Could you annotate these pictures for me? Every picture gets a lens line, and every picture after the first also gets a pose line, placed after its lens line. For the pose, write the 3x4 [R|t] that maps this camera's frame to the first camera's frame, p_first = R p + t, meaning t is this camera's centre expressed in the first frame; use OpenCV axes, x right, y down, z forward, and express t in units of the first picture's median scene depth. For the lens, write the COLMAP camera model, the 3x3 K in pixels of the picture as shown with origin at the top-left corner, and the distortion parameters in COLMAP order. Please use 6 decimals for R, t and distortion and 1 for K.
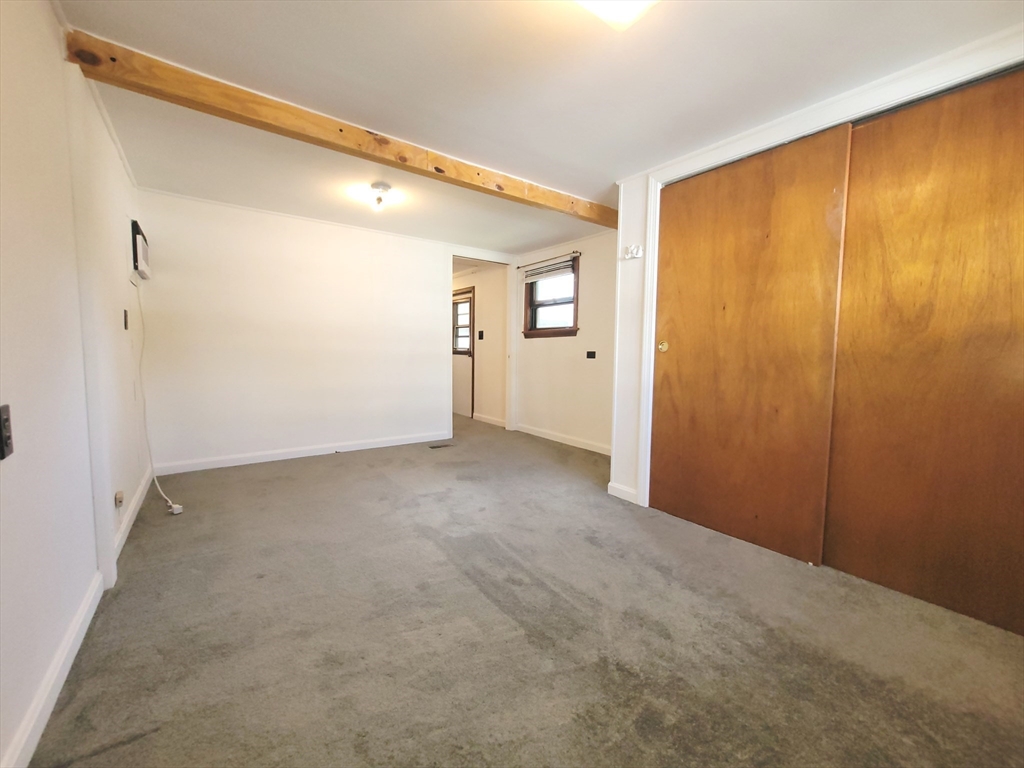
lens RADIAL K [[418.4, 0, 509.0], [0, 418.4, 383.4], [0, 0, 1]] dist [-0.006009, 0.003447]
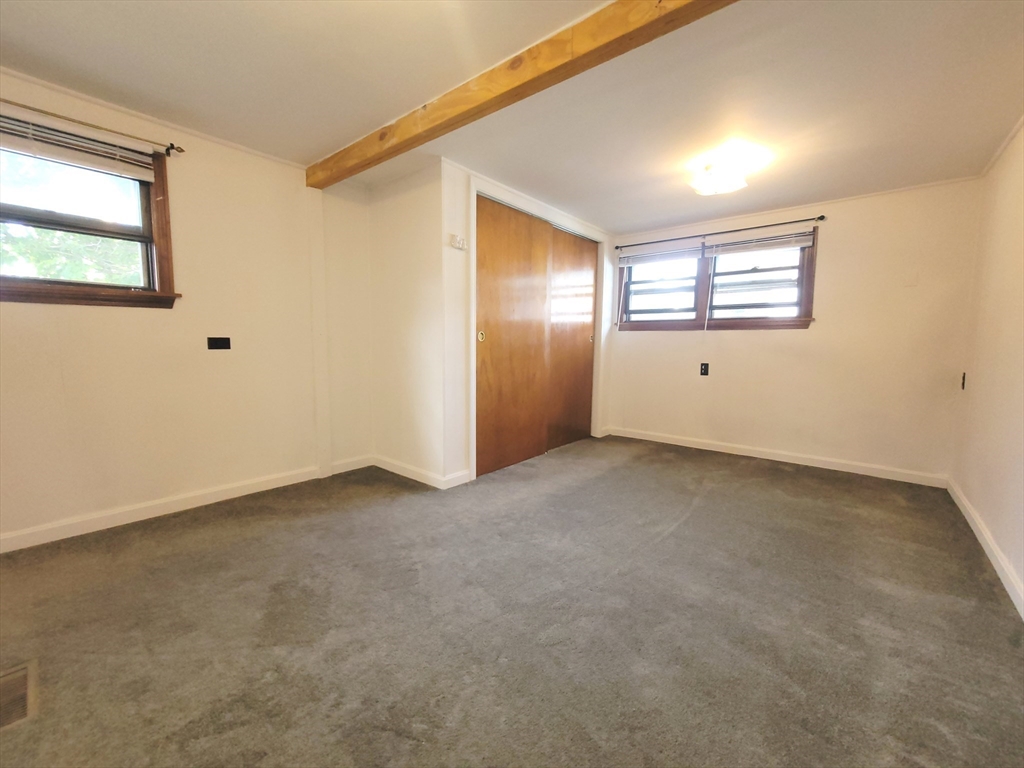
lens RADIAL K [[418.4, 0, 507.2], [0, 418.4, 384.2], [0, 0, 1]] dist [-0.006009, 0.003447]
pose [[-0.238926, -0.120006, 0.963594, -0.764994], [0.055467, 0.989027, 0.136926, -0.109063], [-0.969452, 0.086163, -0.229648, 1.177236]]
